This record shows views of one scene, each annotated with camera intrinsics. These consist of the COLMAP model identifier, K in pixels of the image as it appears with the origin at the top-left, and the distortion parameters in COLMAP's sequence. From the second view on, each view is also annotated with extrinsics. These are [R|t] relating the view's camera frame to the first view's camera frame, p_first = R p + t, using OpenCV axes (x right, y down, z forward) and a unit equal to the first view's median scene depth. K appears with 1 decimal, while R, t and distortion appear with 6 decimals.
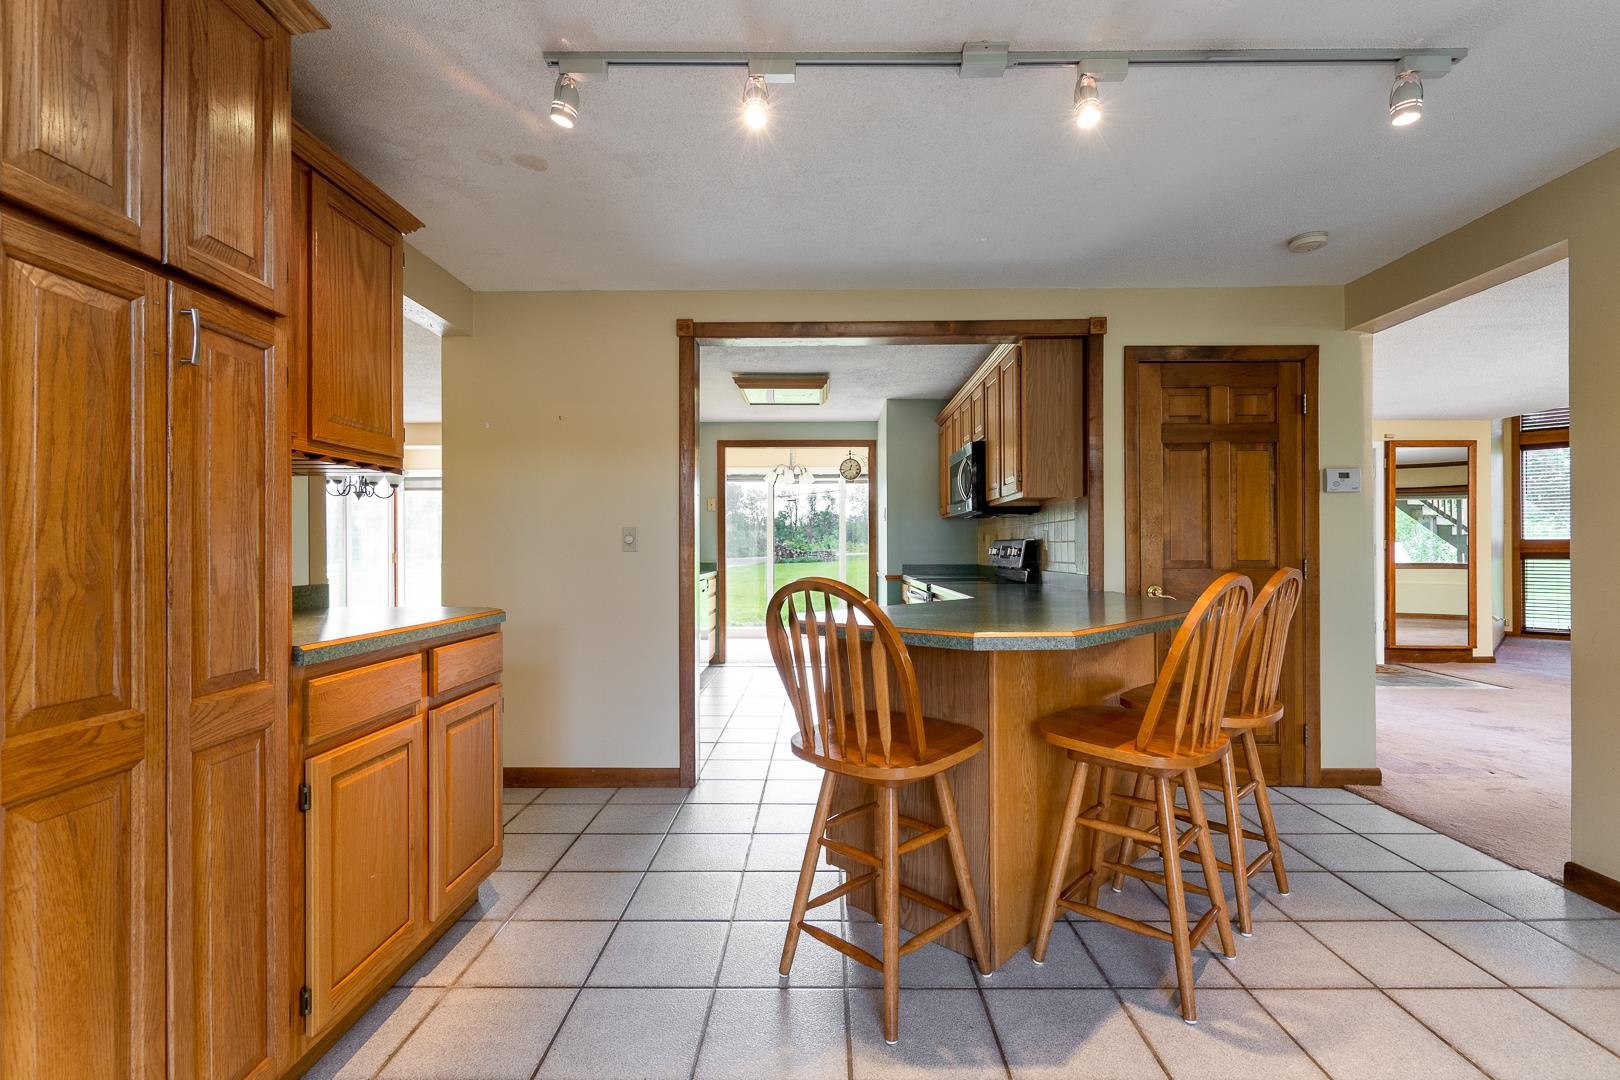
lens RADIAL K [[737.1, 0, 813.2], [0, 737.1, 542.9], [0, 0, 1]] dist [-0.006097, 0.002029]
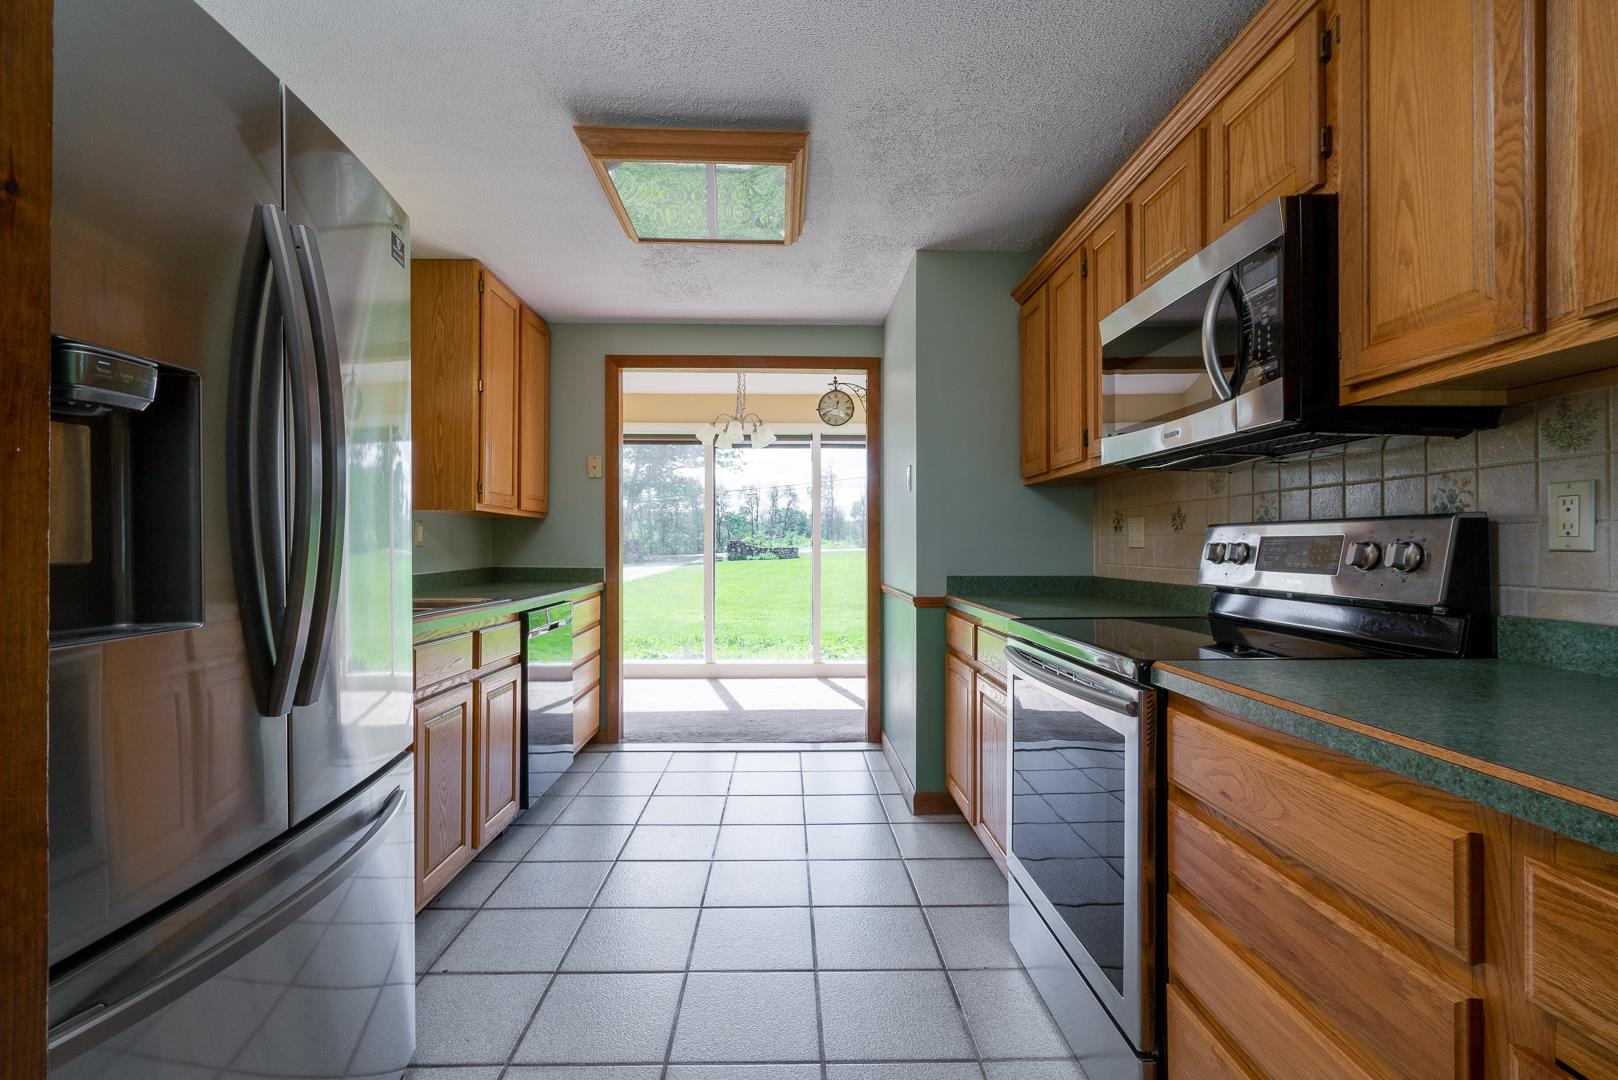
lens RADIAL K [[736.2, 0, 800.8], [0, 736.2, 544.0], [0, 0, 1]] dist [-0.006097, 0.002029]
pose [[0.999343, 0.005641, 0.035798, 0.002392], [-0.005866, 0.999964, 0.006187, 0.004230], [-0.035762, -0.006393, 0.999340, 0.419829]]
